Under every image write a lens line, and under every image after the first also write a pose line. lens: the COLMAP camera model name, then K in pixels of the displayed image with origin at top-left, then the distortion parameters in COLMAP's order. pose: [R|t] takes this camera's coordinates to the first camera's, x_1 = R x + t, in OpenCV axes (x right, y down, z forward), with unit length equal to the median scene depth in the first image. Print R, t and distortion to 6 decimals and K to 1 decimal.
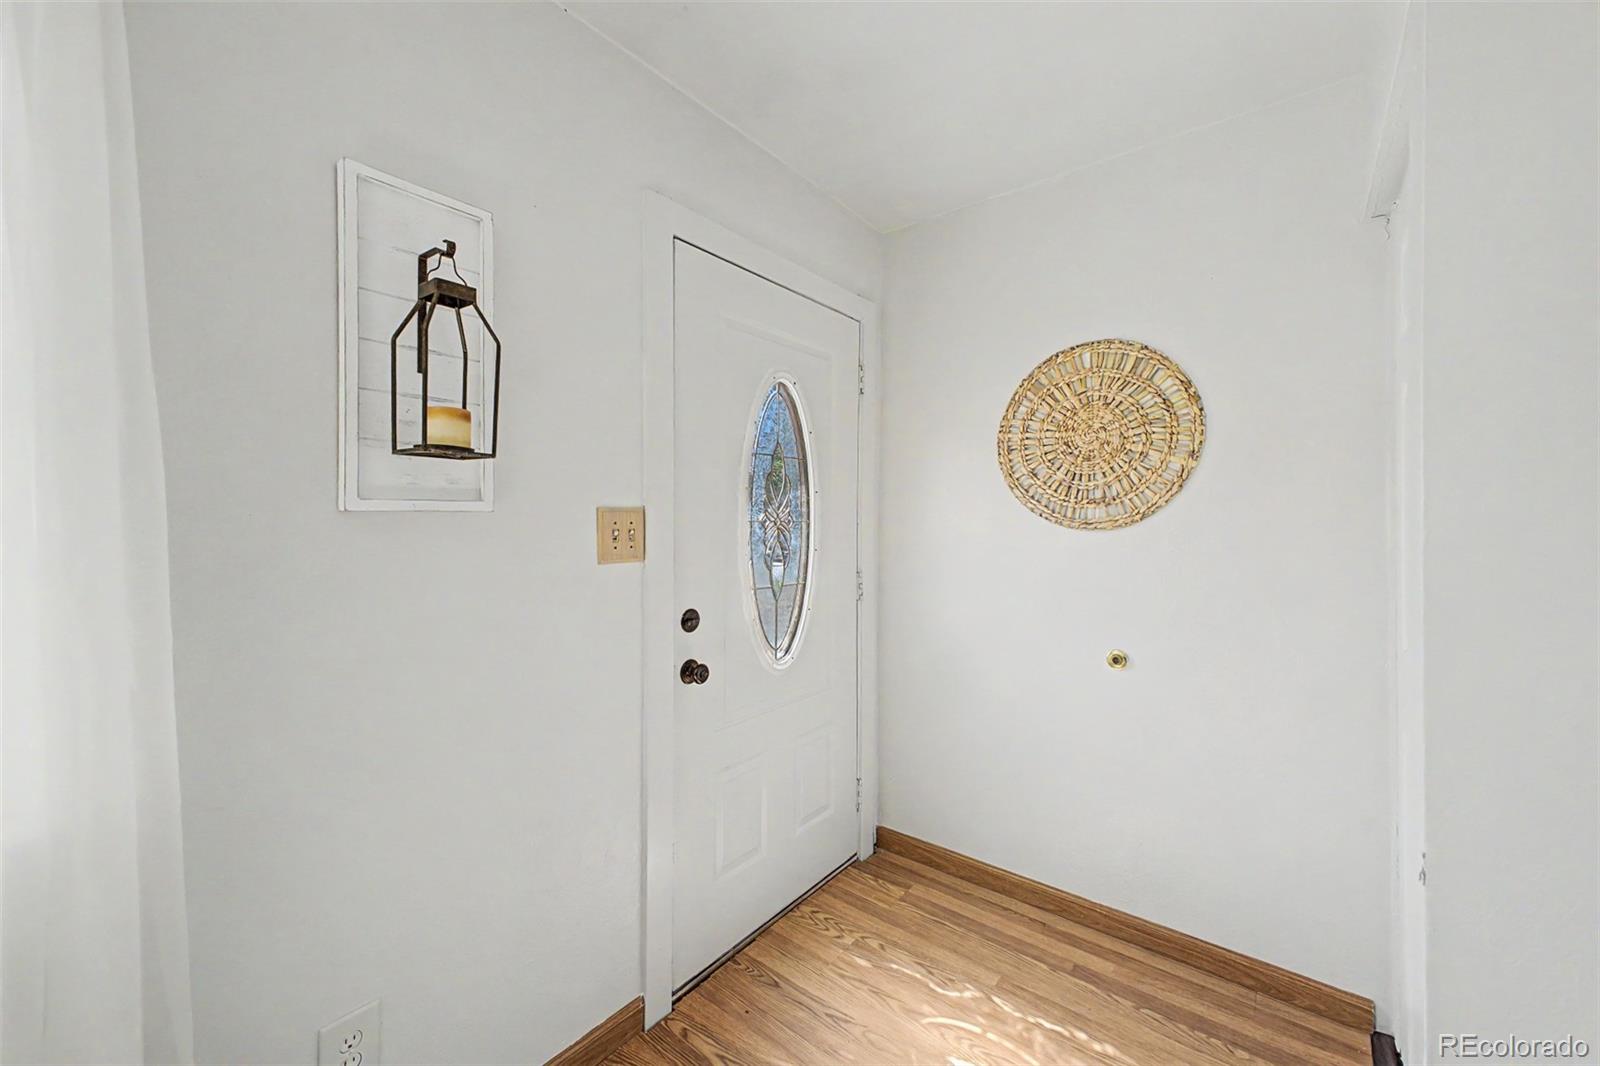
lens RADIAL K [[637.5, 0, 805.5], [0, 637.5, 526.7], [0, 0, 1]] dist [0.027901, -0.010459]
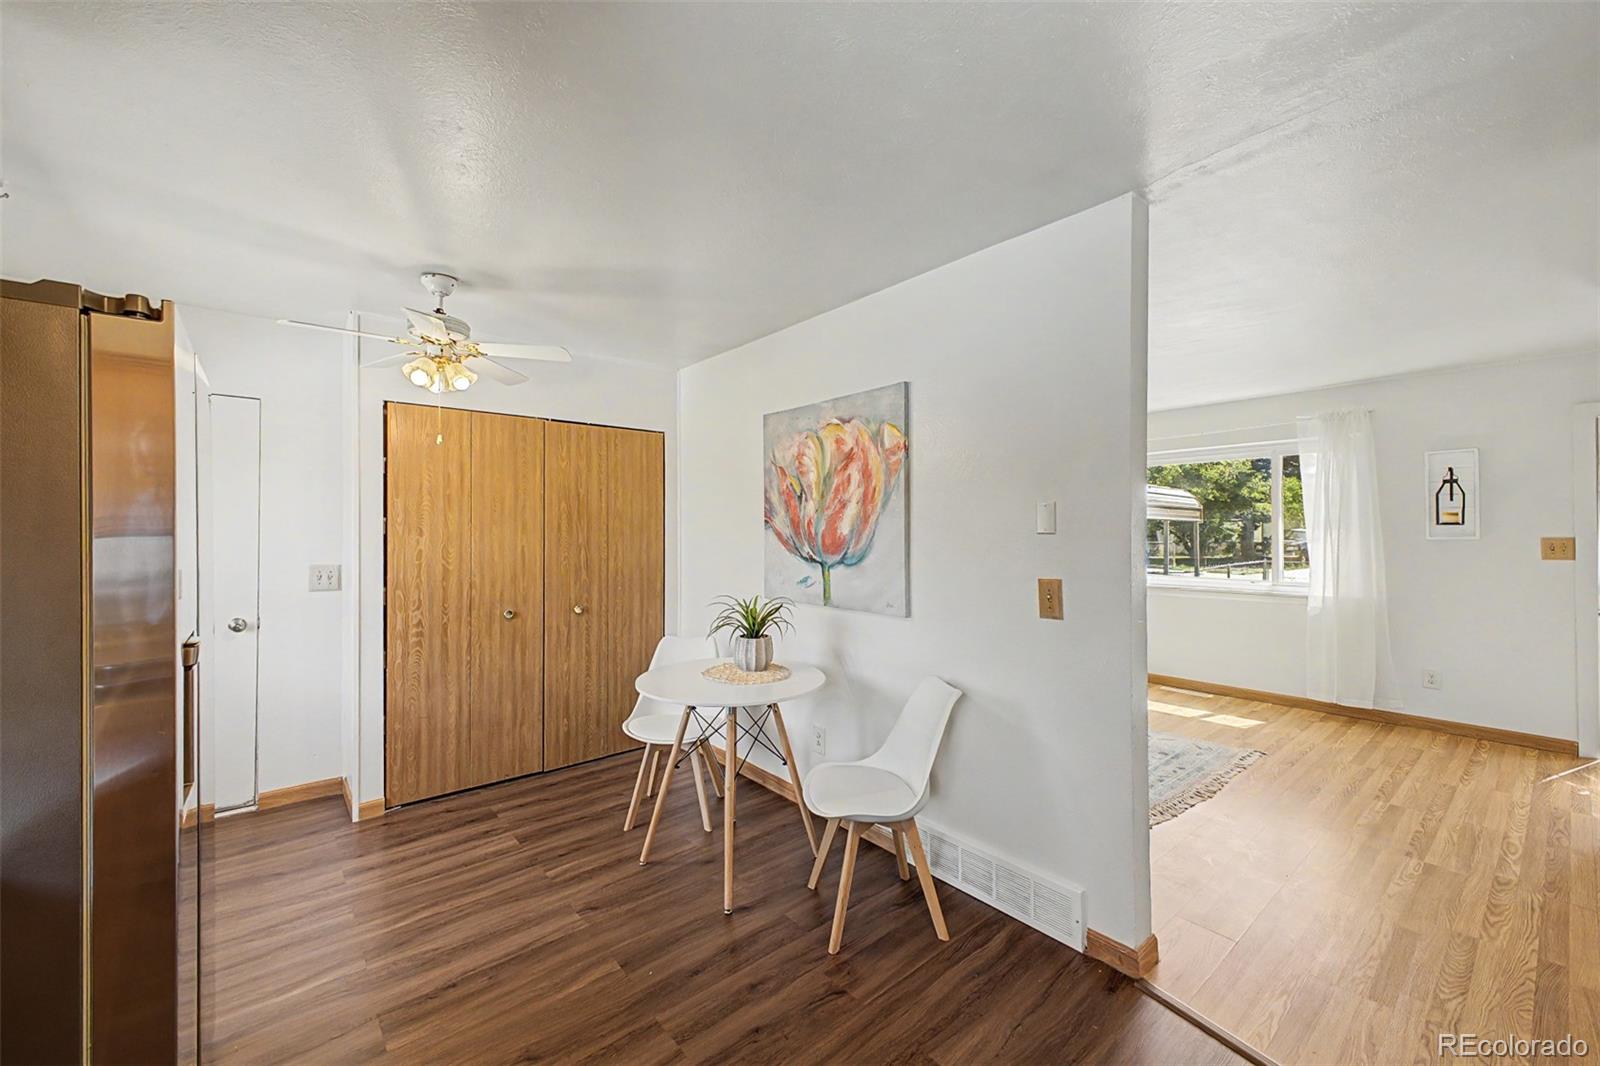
lens RADIAL K [[637.5, 0, 805.5], [0, 637.5, 526.7], [0, 0, 1]] dist [0.027901, -0.010459]
pose [[-0.206583, -0.001569, -0.978428, 2.549008], [-0.004751, 0.999989, -0.000600, -0.052375], [0.978418, 0.004524, -0.206588, -1.230468]]
